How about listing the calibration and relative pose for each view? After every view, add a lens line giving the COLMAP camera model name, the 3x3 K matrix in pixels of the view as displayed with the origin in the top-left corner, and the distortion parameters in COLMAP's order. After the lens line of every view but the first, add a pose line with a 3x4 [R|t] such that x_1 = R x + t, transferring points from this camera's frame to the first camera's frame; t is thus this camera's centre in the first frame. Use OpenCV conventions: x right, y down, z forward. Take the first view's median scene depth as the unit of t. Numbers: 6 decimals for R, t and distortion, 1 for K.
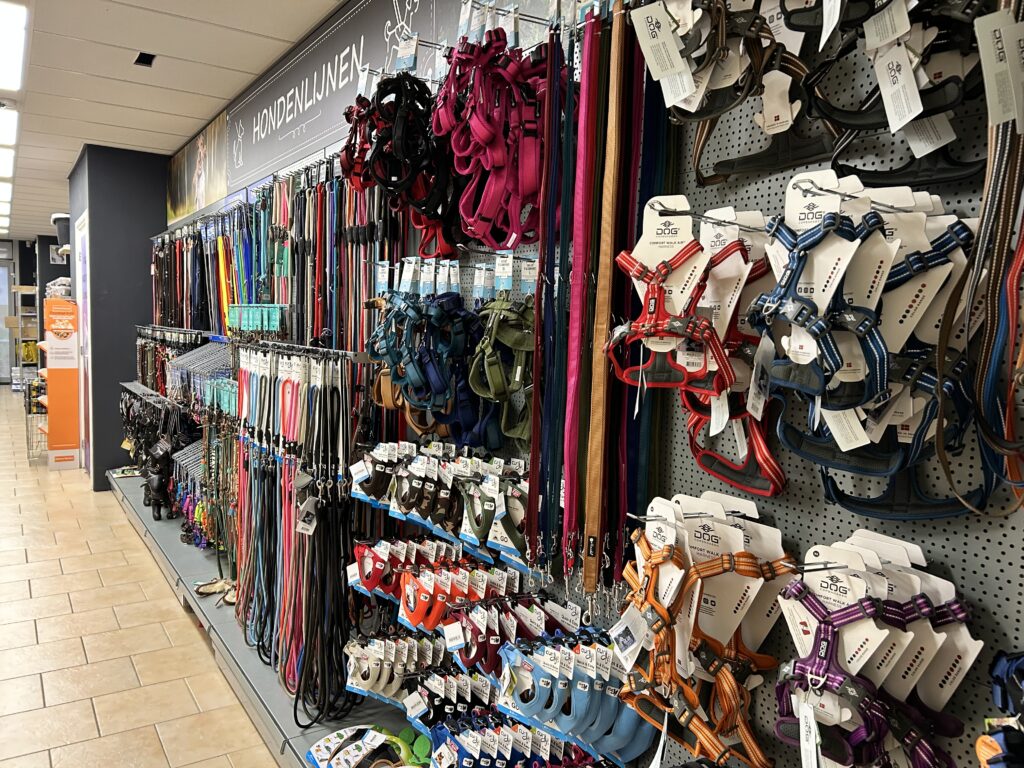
lens RADIAL K [[771.1, 0, 510.7], [0, 771.1, 387.7], [0, 0, 1]] dist [0.049364, -0.060163]
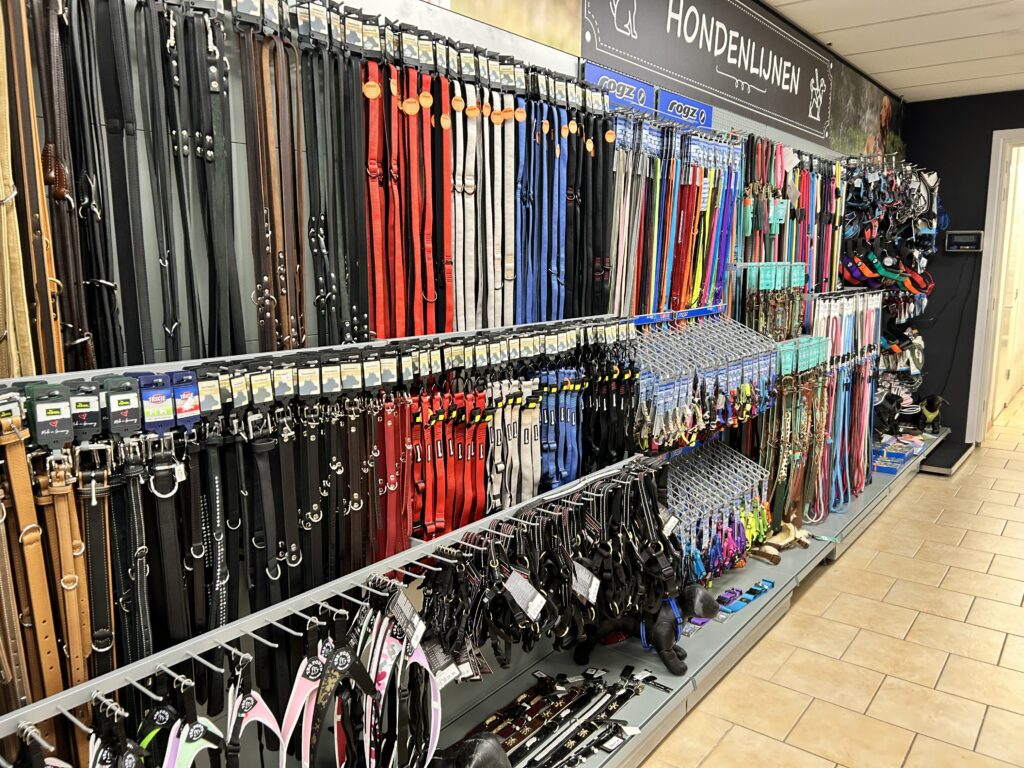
lens RADIAL K [[771.1, 0, 511.4], [0, 771.1, 385.3], [0, 0, 1]] dist [0.049364, -0.060163]
pose [[-0.325697, -0.188969, 0.926397, -1.208049], [0.084775, 0.970040, 0.227676, -0.215883], [-0.941666, 0.152689, -0.299919, 1.687631]]
